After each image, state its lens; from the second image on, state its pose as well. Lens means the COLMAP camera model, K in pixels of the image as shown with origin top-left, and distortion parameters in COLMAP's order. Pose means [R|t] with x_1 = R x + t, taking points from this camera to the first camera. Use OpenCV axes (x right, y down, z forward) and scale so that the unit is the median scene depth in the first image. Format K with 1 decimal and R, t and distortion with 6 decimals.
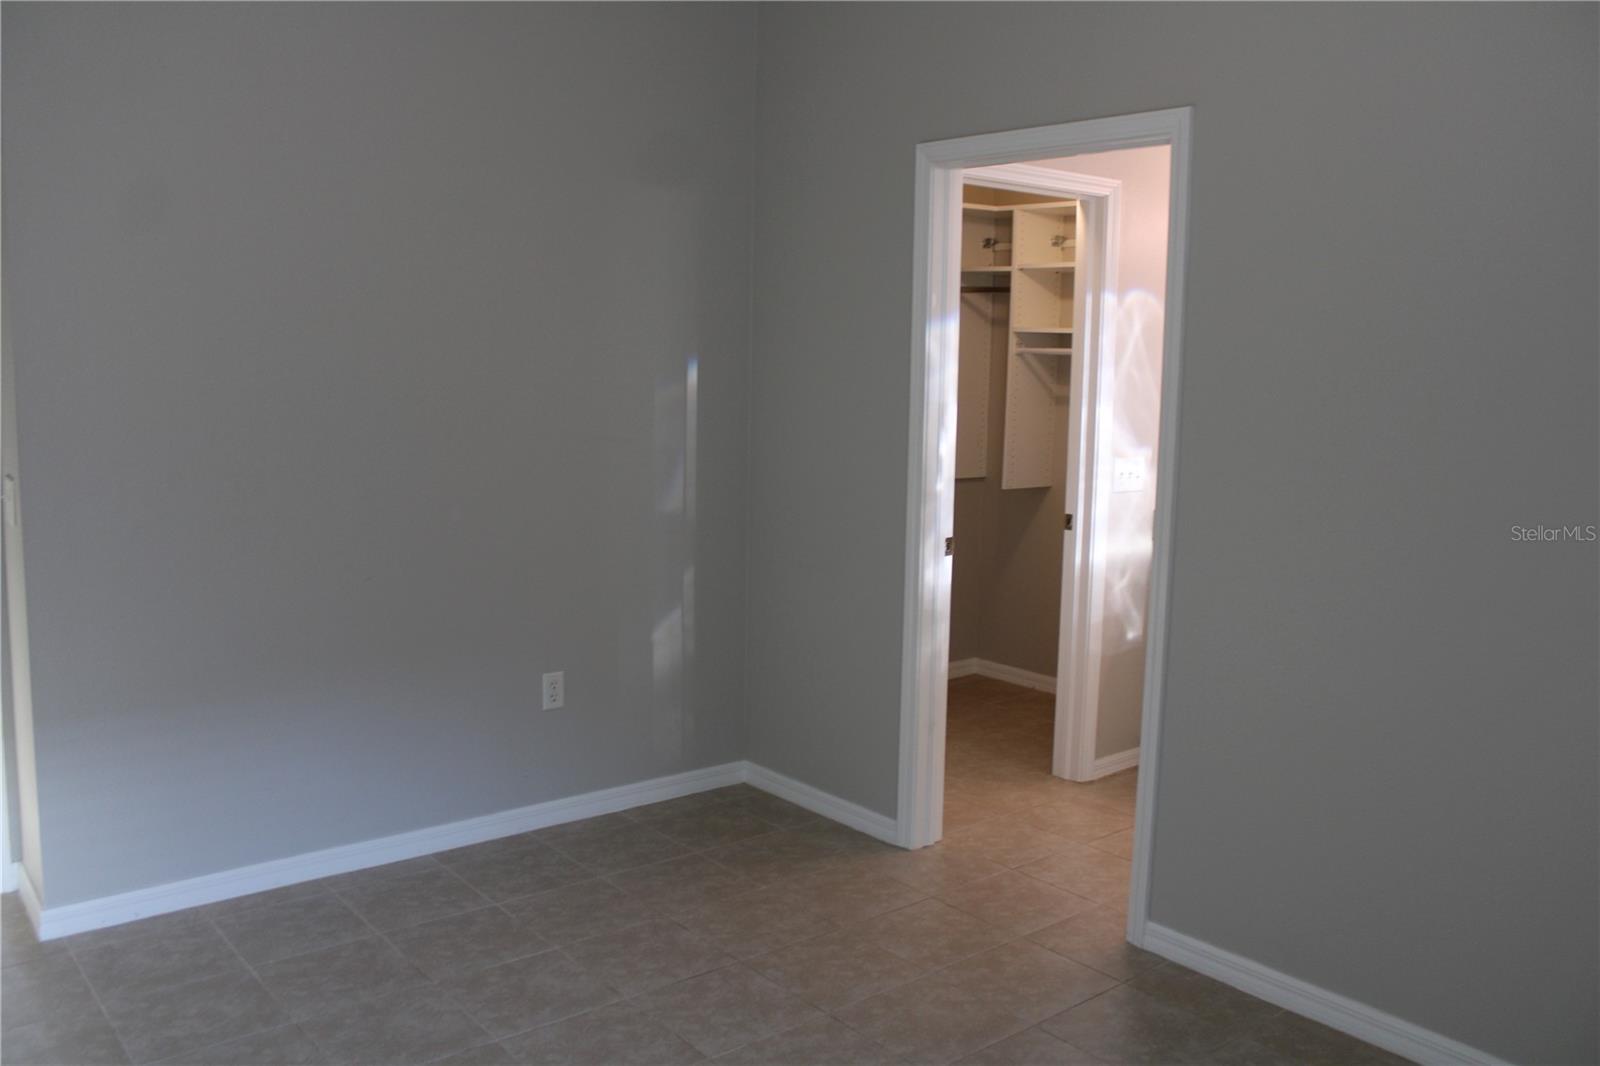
lens RADIAL K [[1344.6, 0, 795.4], [0, 1344.6, 537.2], [0, 0, 1]] dist [-0.157519, 0.130765]
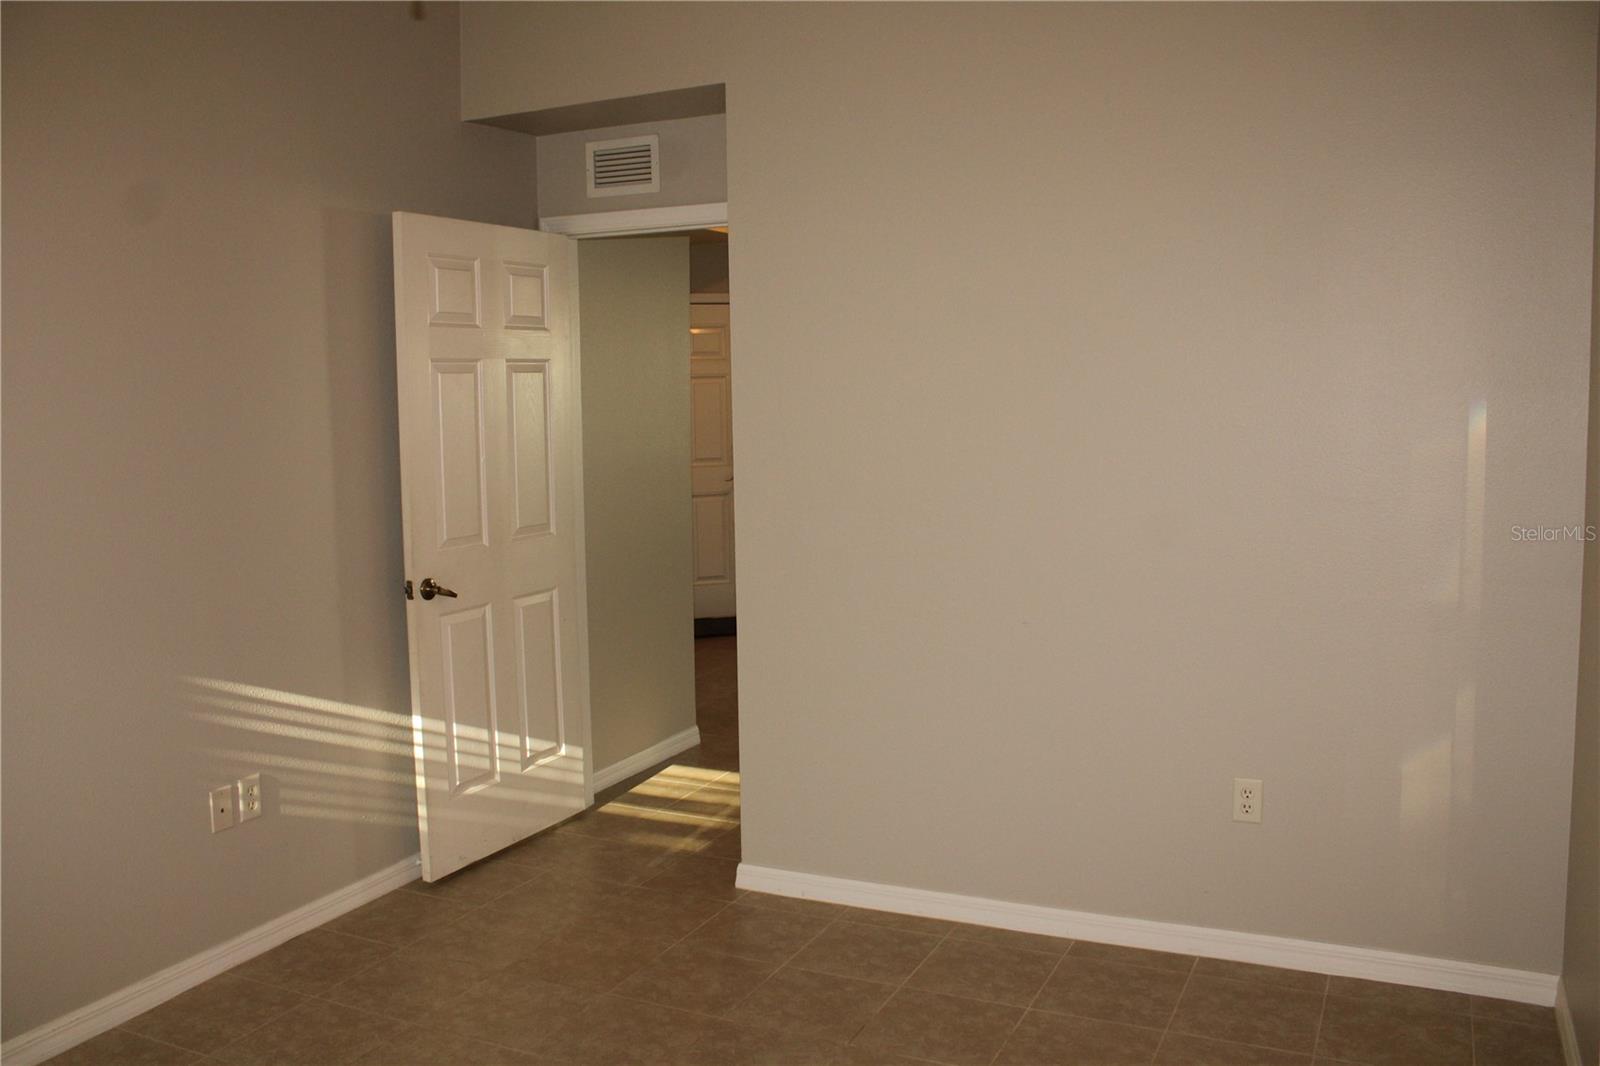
lens RADIAL K [[1344.6, 0, 799.0], [0, 1344.6, 527.3], [0, 0, 1]] dist [-0.157519, 0.130765]
pose [[0.423858, 0.072092, -0.902855, 0.446269], [-0.096649, 0.994736, 0.034055, -0.057063], [0.900557, 0.072825, 0.428594, 0.411812]]
